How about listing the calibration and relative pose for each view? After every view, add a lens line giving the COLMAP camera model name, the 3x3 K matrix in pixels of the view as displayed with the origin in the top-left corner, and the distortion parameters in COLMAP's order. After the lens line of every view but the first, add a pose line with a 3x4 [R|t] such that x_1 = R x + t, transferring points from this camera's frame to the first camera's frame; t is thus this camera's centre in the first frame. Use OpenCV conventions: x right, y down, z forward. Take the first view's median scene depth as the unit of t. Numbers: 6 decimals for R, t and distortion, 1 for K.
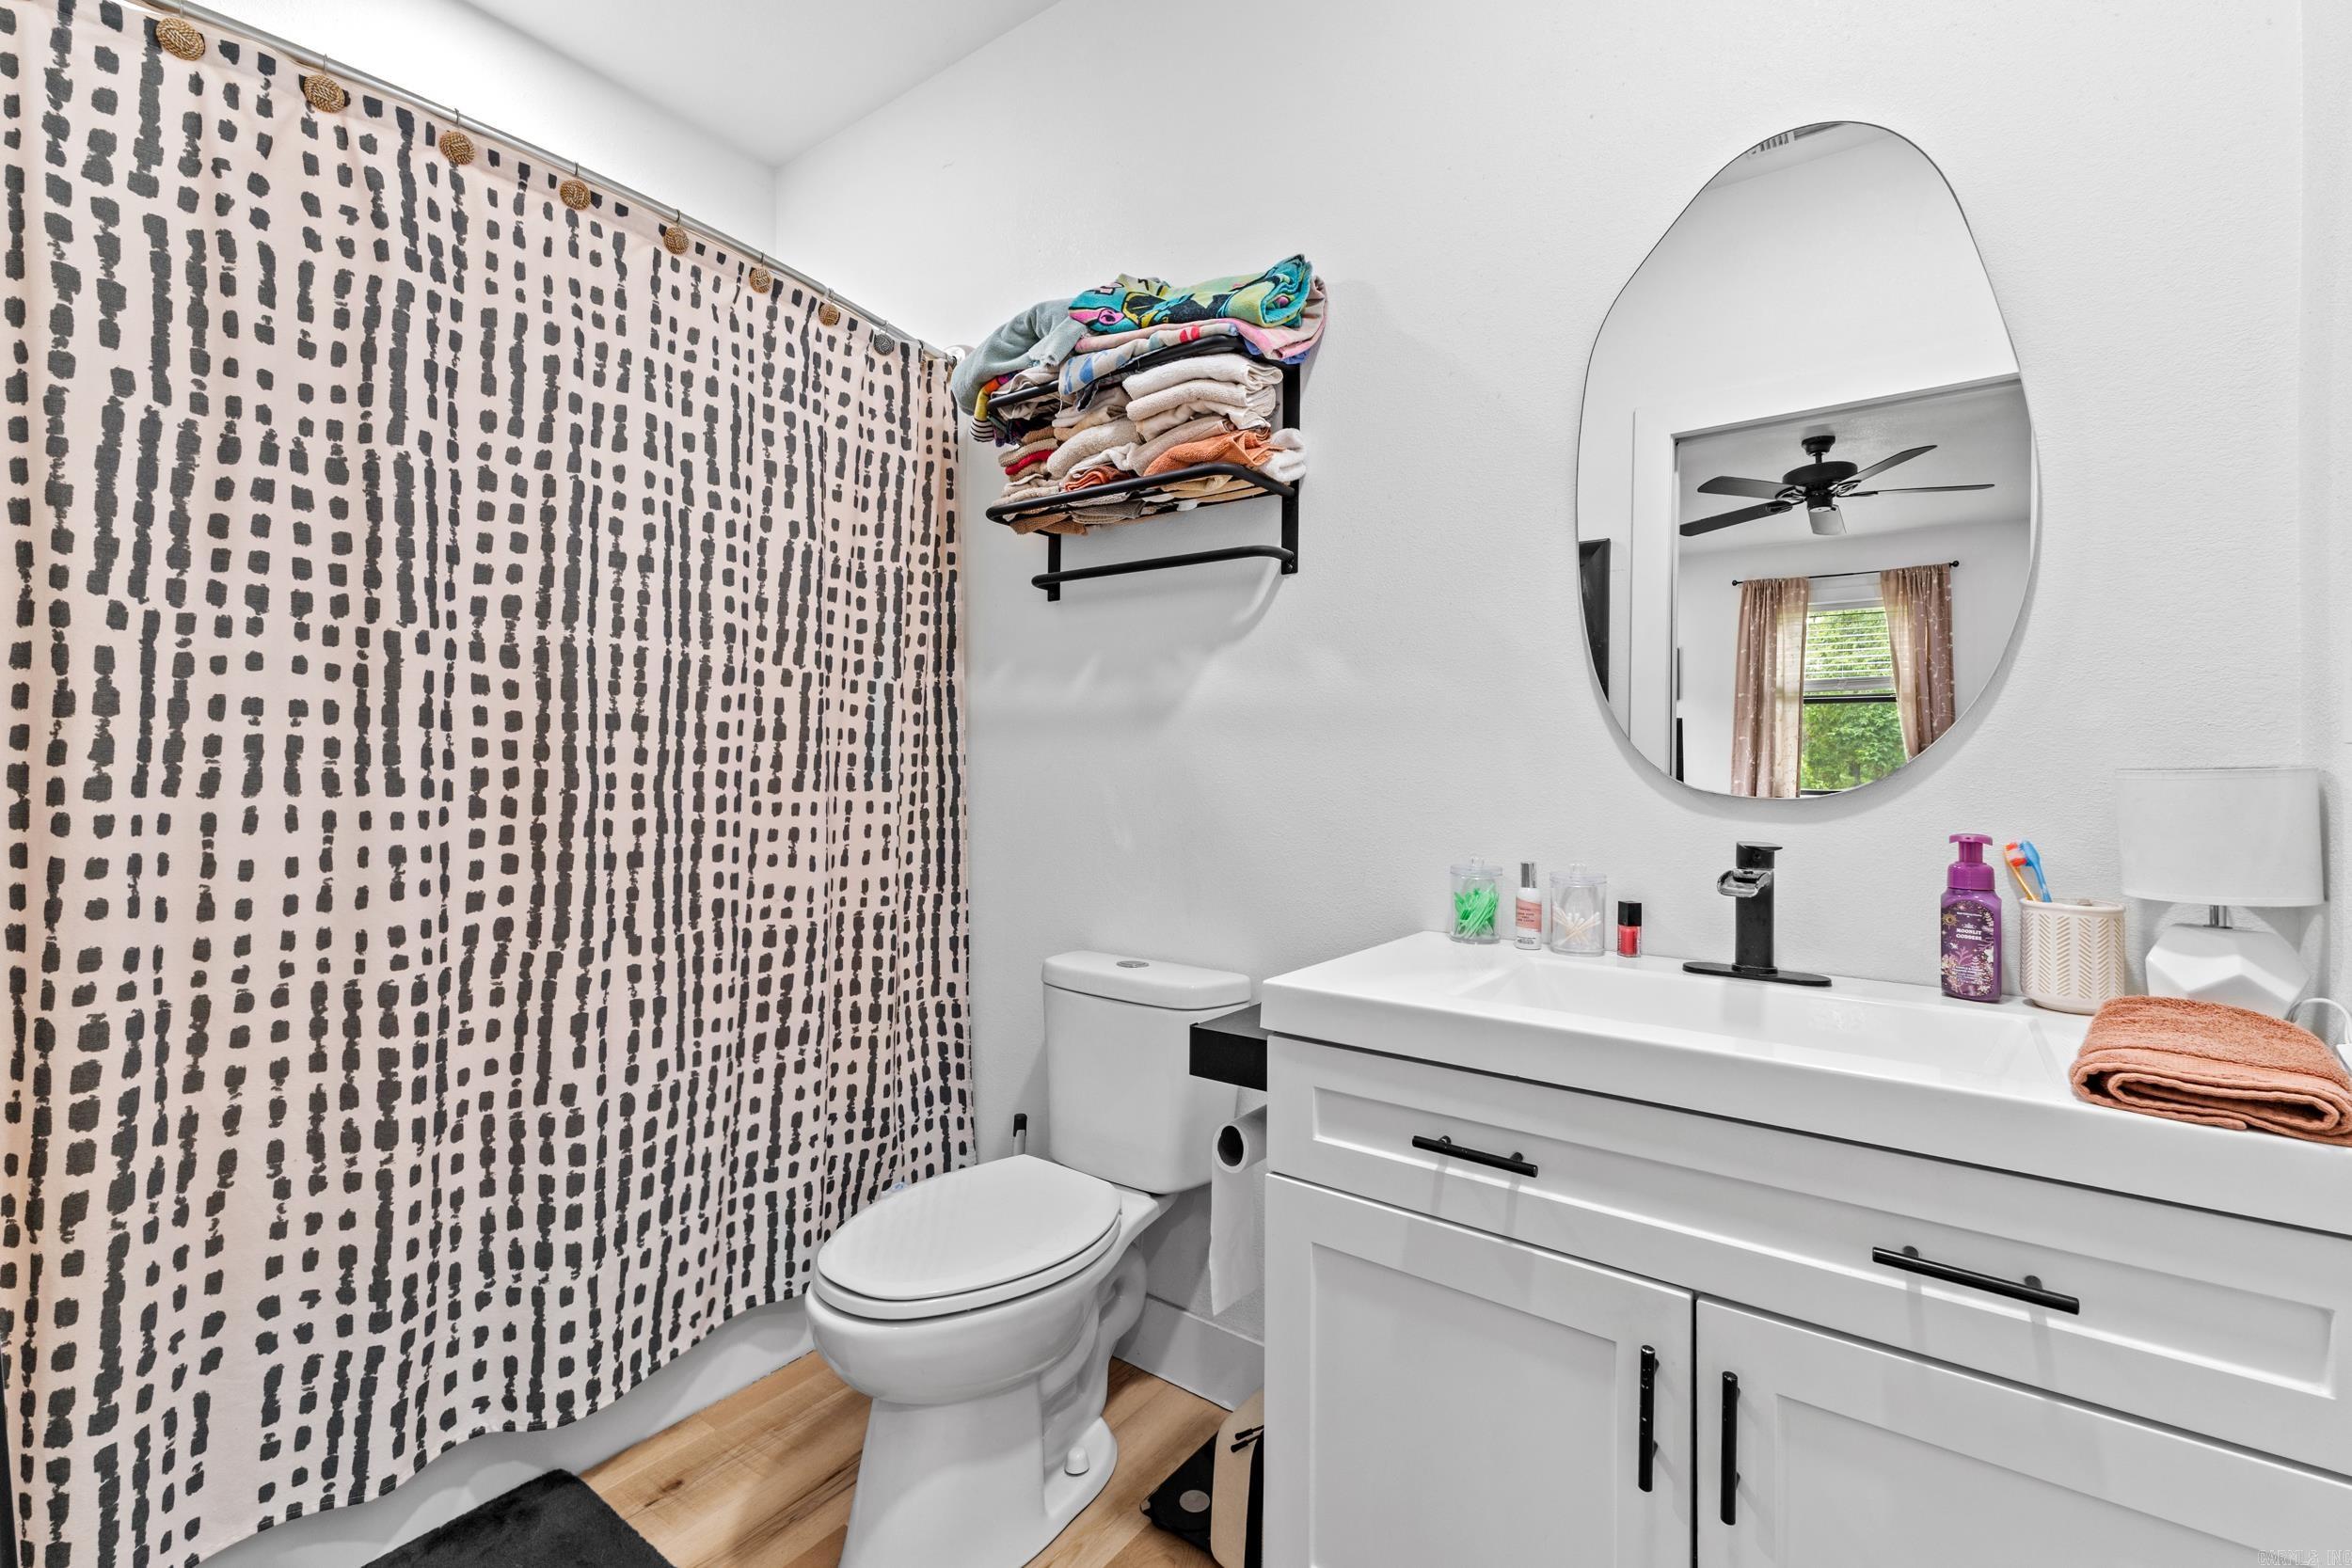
lens RADIAL K [[1009.5, 0, 1180.6], [0, 1009.5, 782.9], [0, 0, 1]] dist [0.000257, 0.000016]
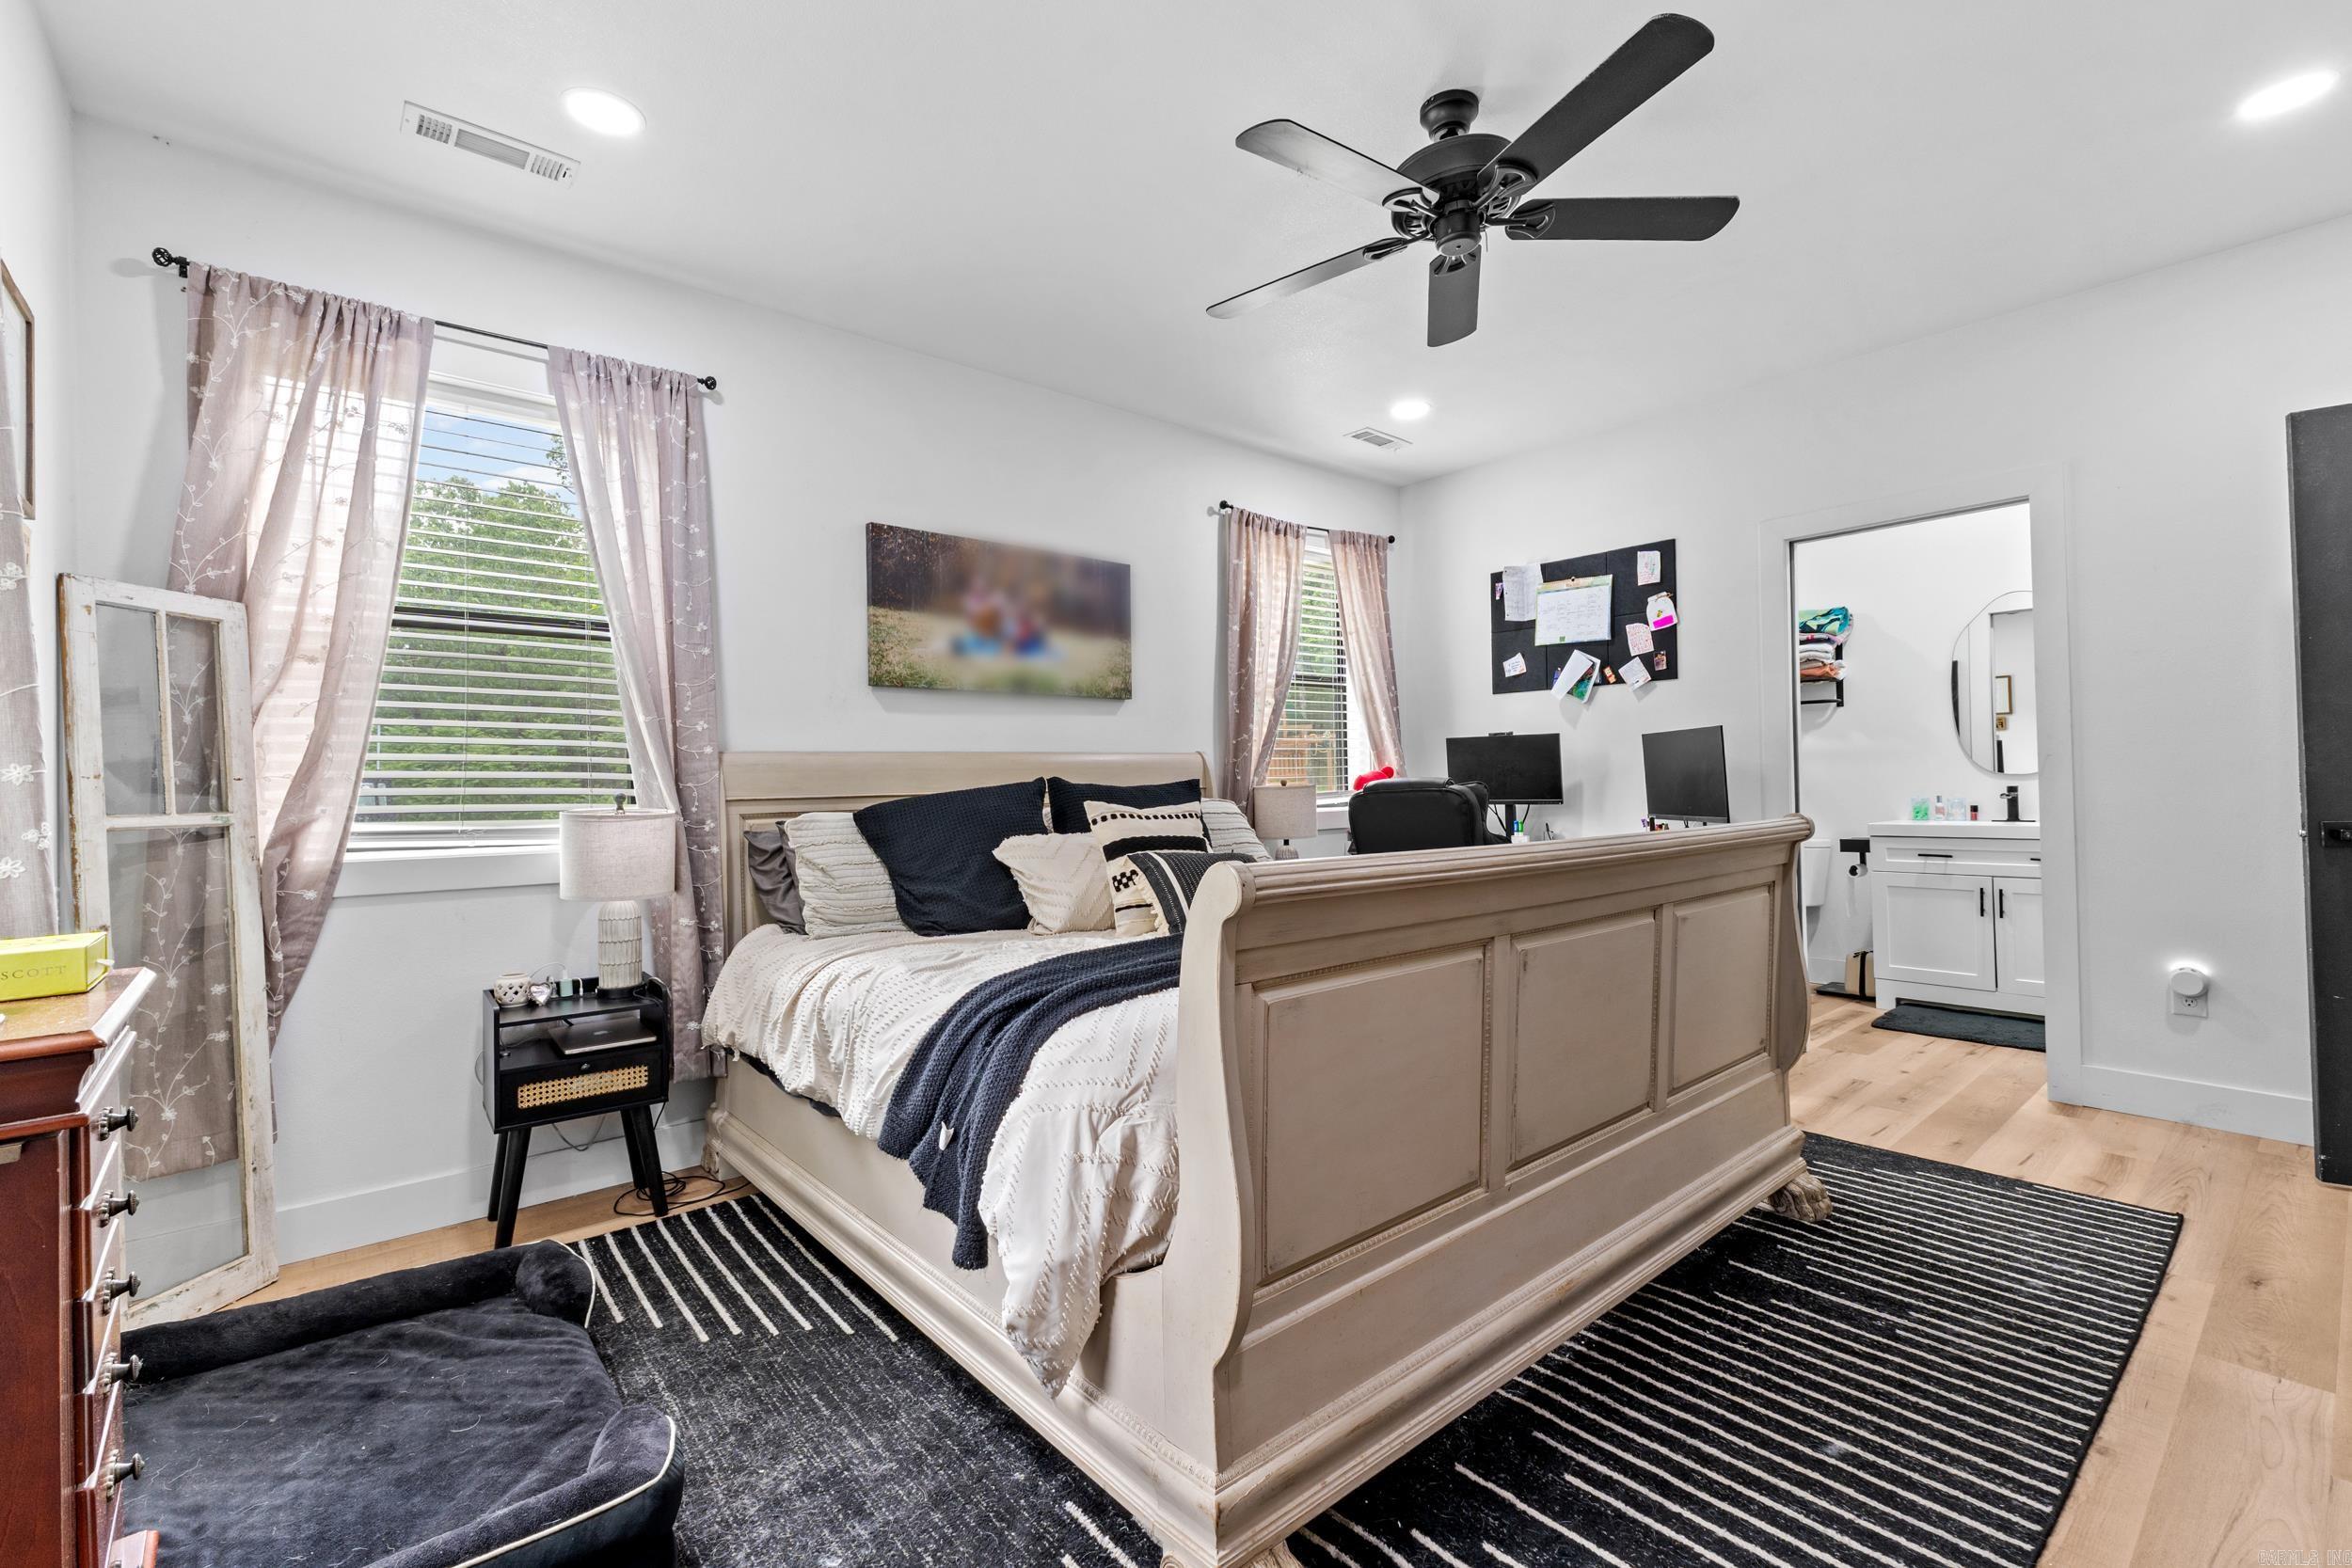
lens RADIAL K [[1009.5, 0, 1172.9], [0, 1009.5, 786.4], [0, 0, 1]] dist [0.000257, 0.000016]
pose [[0.970865, -0.030808, -0.237637, -1.505087], [0.028285, 0.999502, -0.014018, 0.025512], [0.237951, 0.006888, 0.971253, -3.251190]]
